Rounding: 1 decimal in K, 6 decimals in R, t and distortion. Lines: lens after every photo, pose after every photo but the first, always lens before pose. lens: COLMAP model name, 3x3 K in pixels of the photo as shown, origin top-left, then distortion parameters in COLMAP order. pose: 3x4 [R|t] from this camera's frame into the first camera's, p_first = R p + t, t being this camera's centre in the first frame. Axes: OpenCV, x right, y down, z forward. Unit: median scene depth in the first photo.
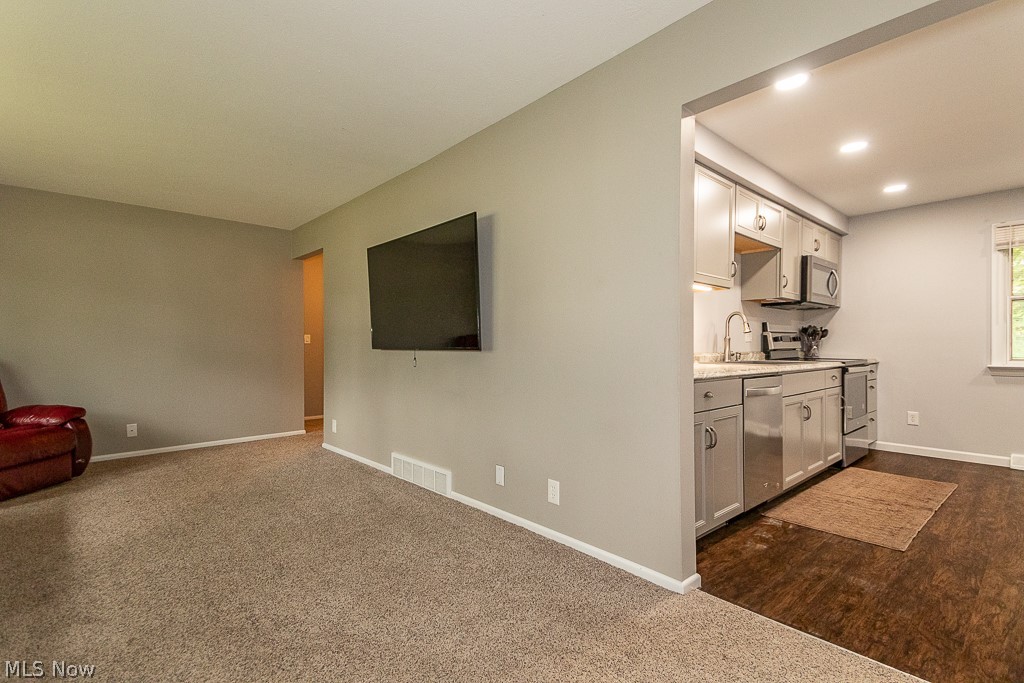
lens RADIAL K [[461.0, 0, 513.7], [0, 461.0, 340.8], [0, 0, 1]] dist [0.058227, -0.024560]
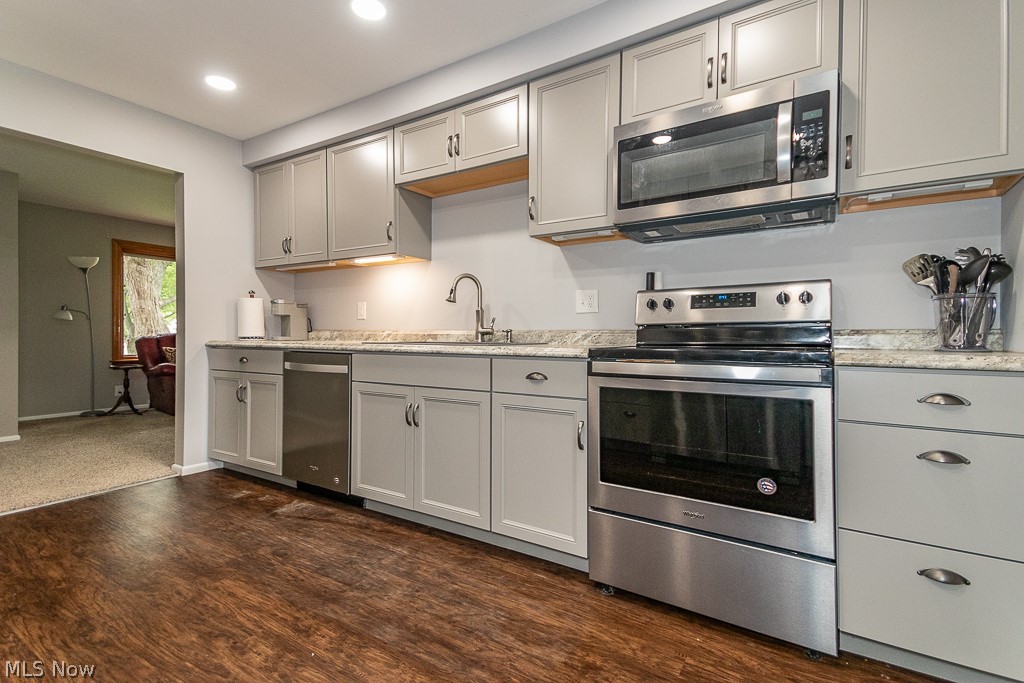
lens RADIAL K [[461.0, 0, 513.7], [0, 461.0, 340.8], [0, 0, 1]] dist [0.058227, -0.024560]
pose [[0.296721, 0.013809, -0.954864, 1.109440], [0.000769, 0.999892, 0.014699, 0.031283], [0.954964, -0.005096, 0.296678, 0.800758]]
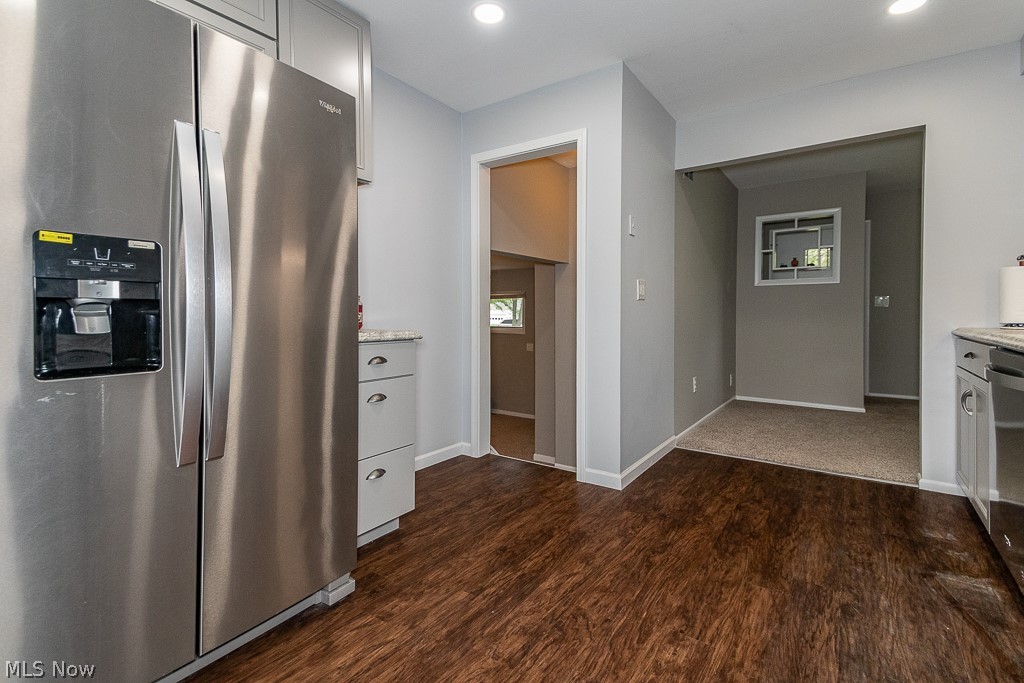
lens RADIAL K [[483.5, 0, 512.0], [0, 483.5, 341.5], [0, 0, 1]] dist [0.052762, -0.028156]
pose [[-0.971612, 0.016063, -0.236033, 0.914472], [0.003935, 0.998652, 0.051764, 0.022882], [0.236546, 0.049365, -0.970365, 1.034248]]
